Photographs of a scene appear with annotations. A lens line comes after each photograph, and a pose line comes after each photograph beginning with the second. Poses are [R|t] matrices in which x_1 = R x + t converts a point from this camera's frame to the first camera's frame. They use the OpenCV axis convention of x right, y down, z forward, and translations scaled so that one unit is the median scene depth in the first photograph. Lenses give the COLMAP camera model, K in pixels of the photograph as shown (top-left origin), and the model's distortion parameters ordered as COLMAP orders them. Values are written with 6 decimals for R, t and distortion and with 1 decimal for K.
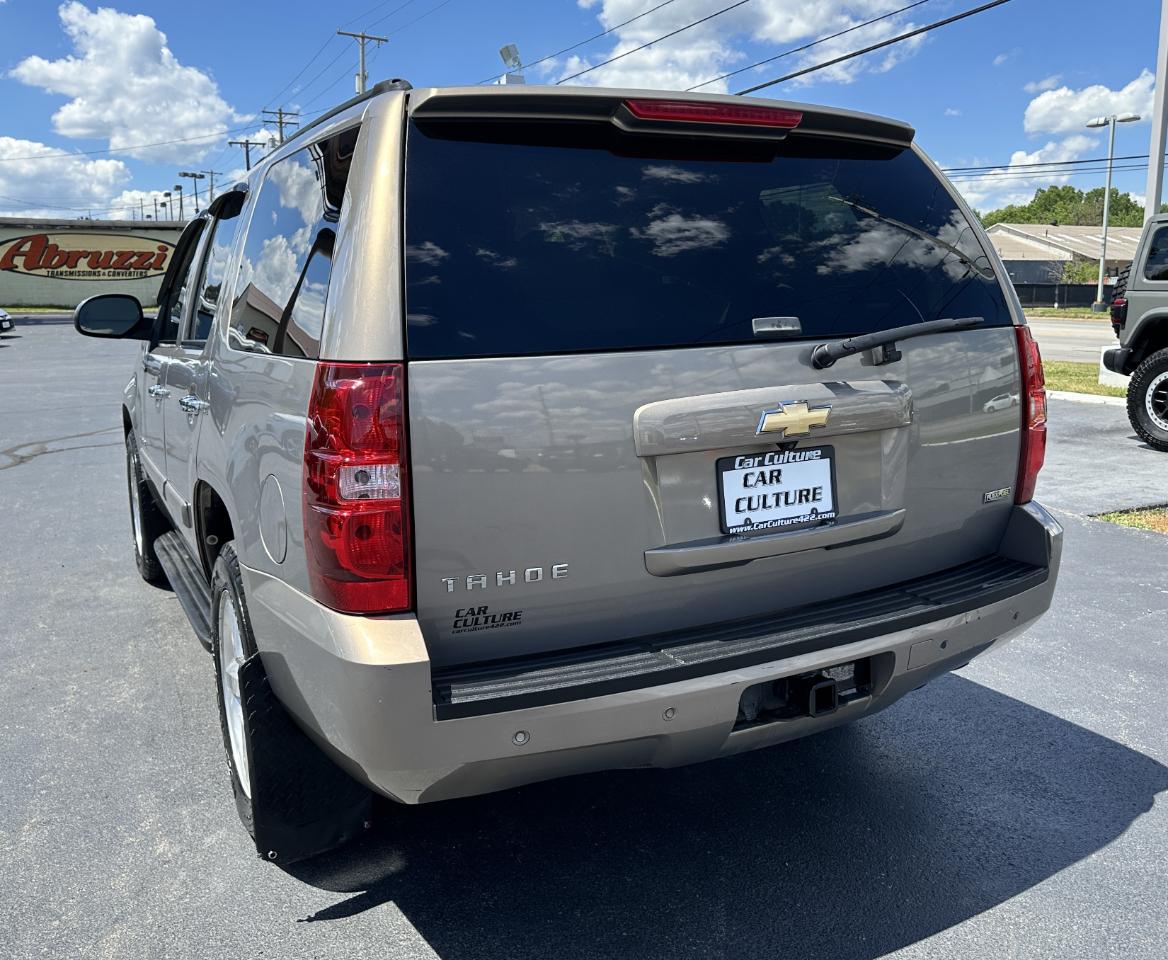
lens RADIAL K [[1043.9, 0, 617.4], [0, 1043.9, 467.7], [0, 0, 1]] dist [0.044123, -0.030903]
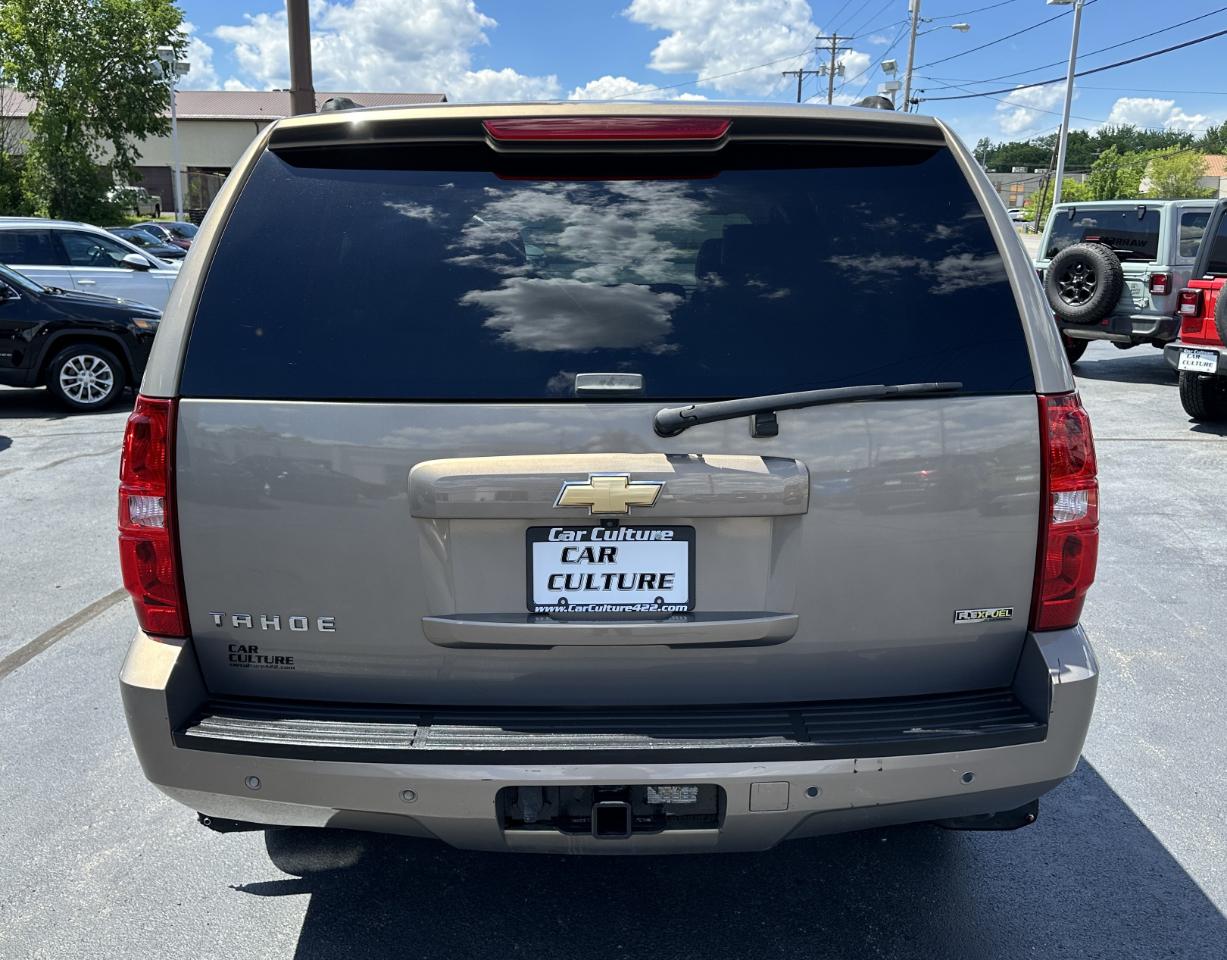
lens RADIAL K [[1116.8, 0, 617.0], [0, 1116.8, 477.7], [0, 0, 1]] dist [0.025609, 0.000000]
pose [[0.877250, 0.122456, -0.464151, 0.562754], [-0.096885, 0.992183, 0.078652, -0.124543], [0.470154, -0.024028, 0.882257, 0.185420]]
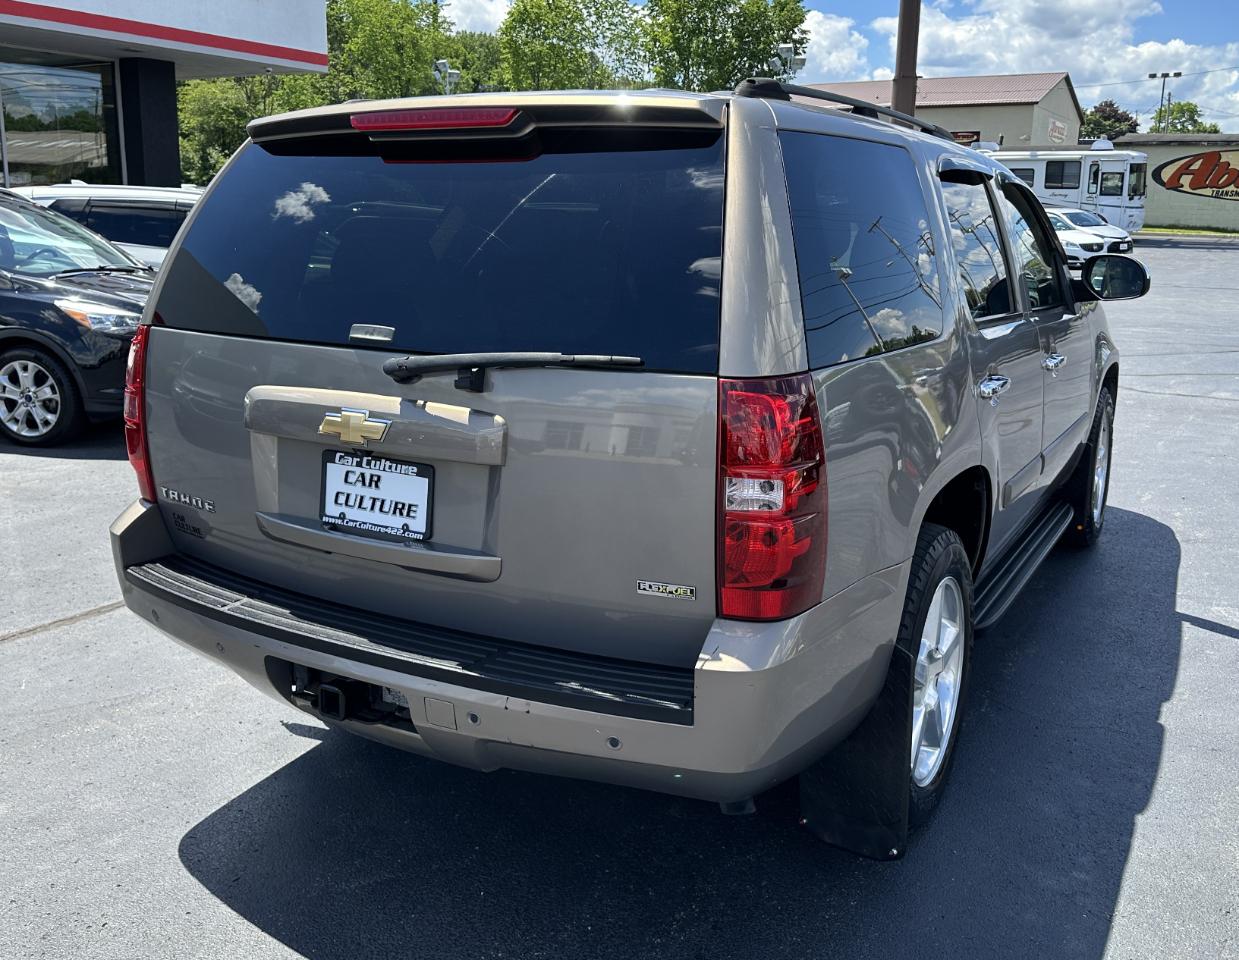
lens RADIAL K [[1122.7, 0, 635.5], [0, 1122.7, 434.4], [0, 0, 1]] dist [0.038226, 0.000000]
pose [[0.520481, 0.190977, -0.832242, 1.147424], [-0.164063, 0.978874, 0.122021, -0.204371], [0.837963, 0.073031, 0.540818, 0.602457]]
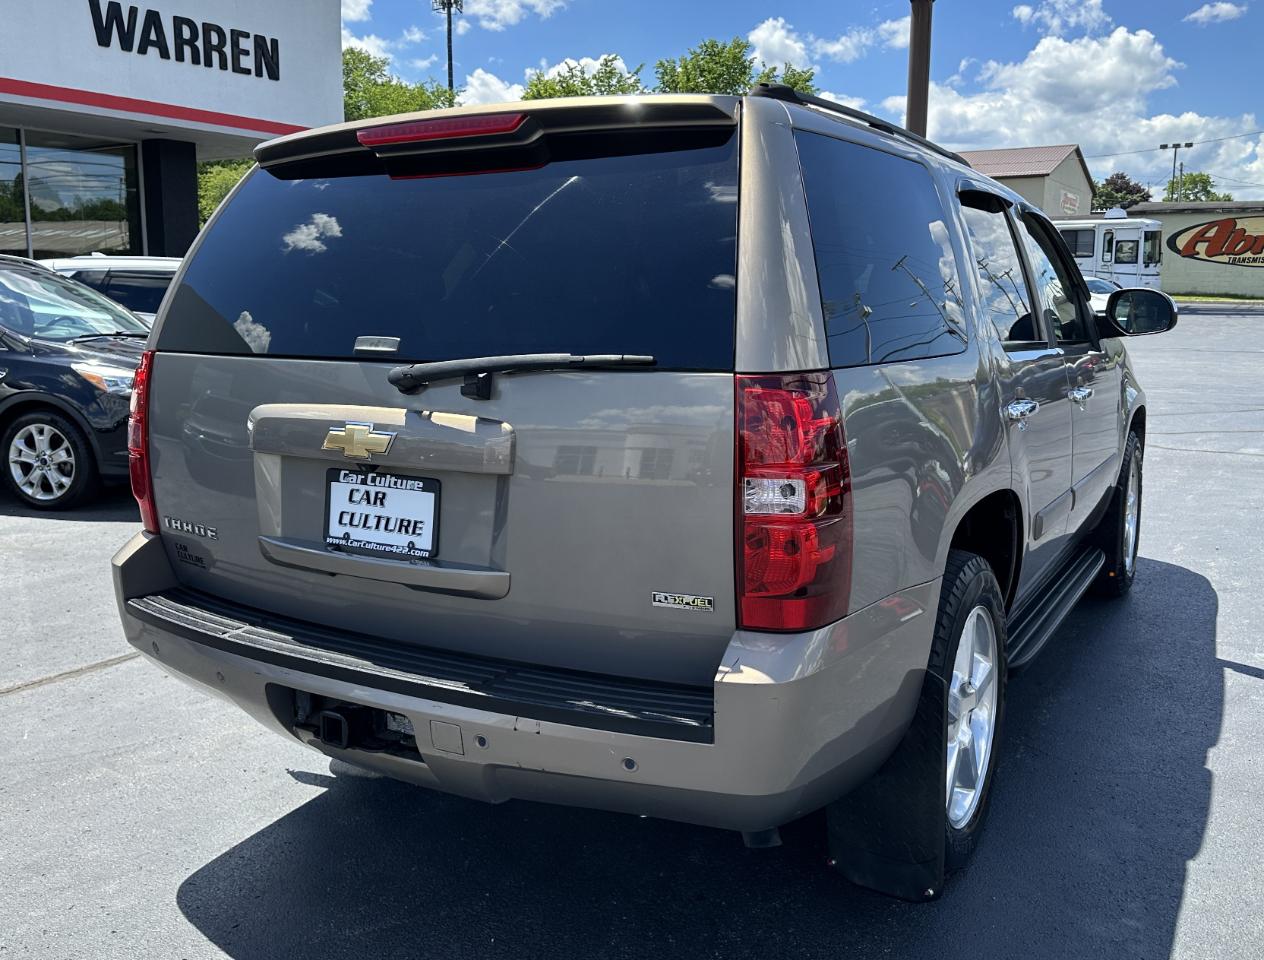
lens RADIAL K [[1124.3, 0, 624.1], [0, 1124.3, 451.4], [0, 0, 1]] dist [0.039768, -0.007738]
pose [[0.502158, 0.140858, -0.853227, 1.125653], [-0.152200, 0.985640, 0.073142, -0.142857], [0.851277, 0.093132, 0.516385, 0.629073]]
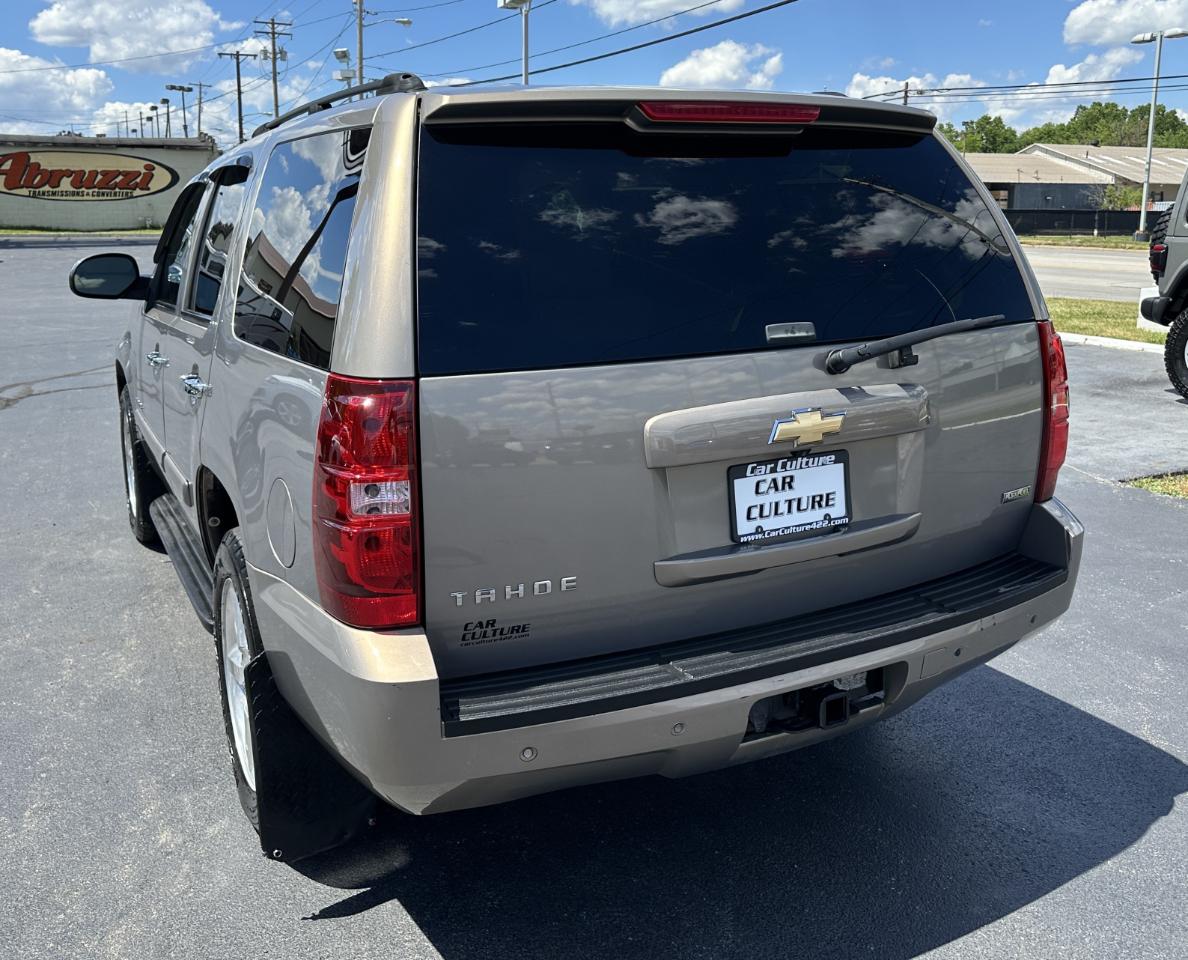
lens RADIAL K [[1108.7, 0, 609.7], [0, 1108.7, 415.3], [0, 0, 1]] dist [0.026477, 0.000000]
pose [[0.999851, 0.009500, -0.014380, -0.002229], [-0.009277, 0.999837, 0.015479, -0.067942], [0.014524, -0.015343, 0.999777, -0.045516]]
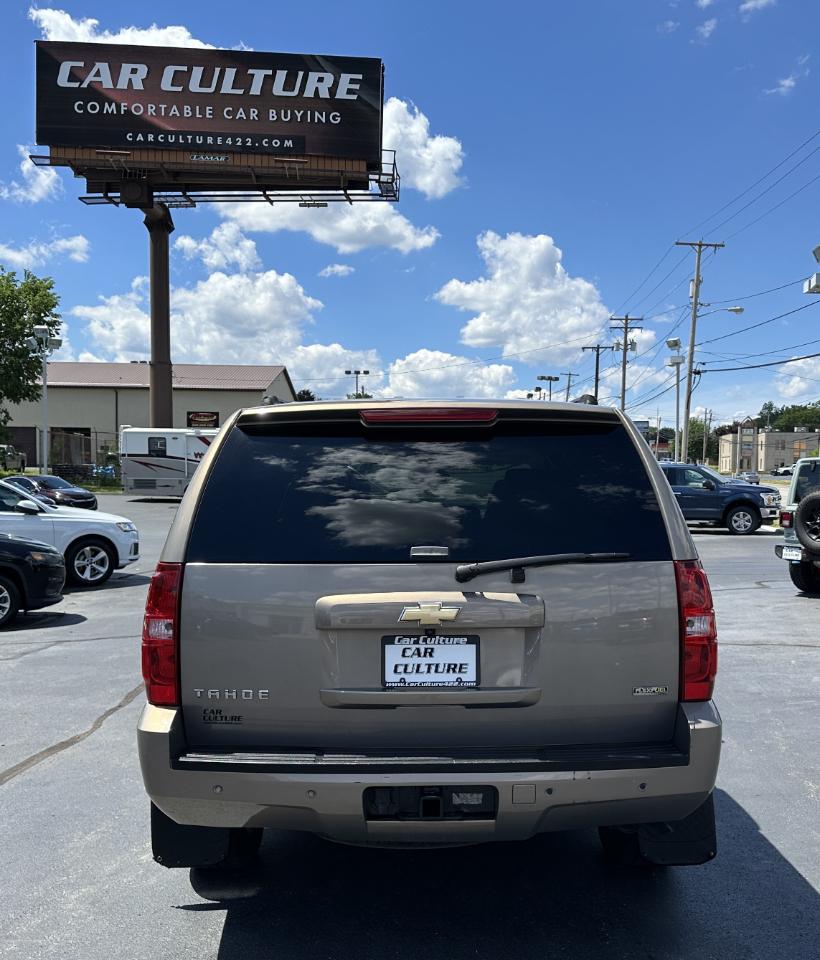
lens RADIAL K [[1048.7, 0, 436.8], [0, 1048.7, 538.2], [0, 0, 1]] dist [0.099674, 0.000000]
pose [[0.877356, 0.043821, -0.477834, 0.843664], [-0.096416, 0.991611, -0.086092, -0.024571], [0.470053, 0.121604, 0.874221, -0.310896]]
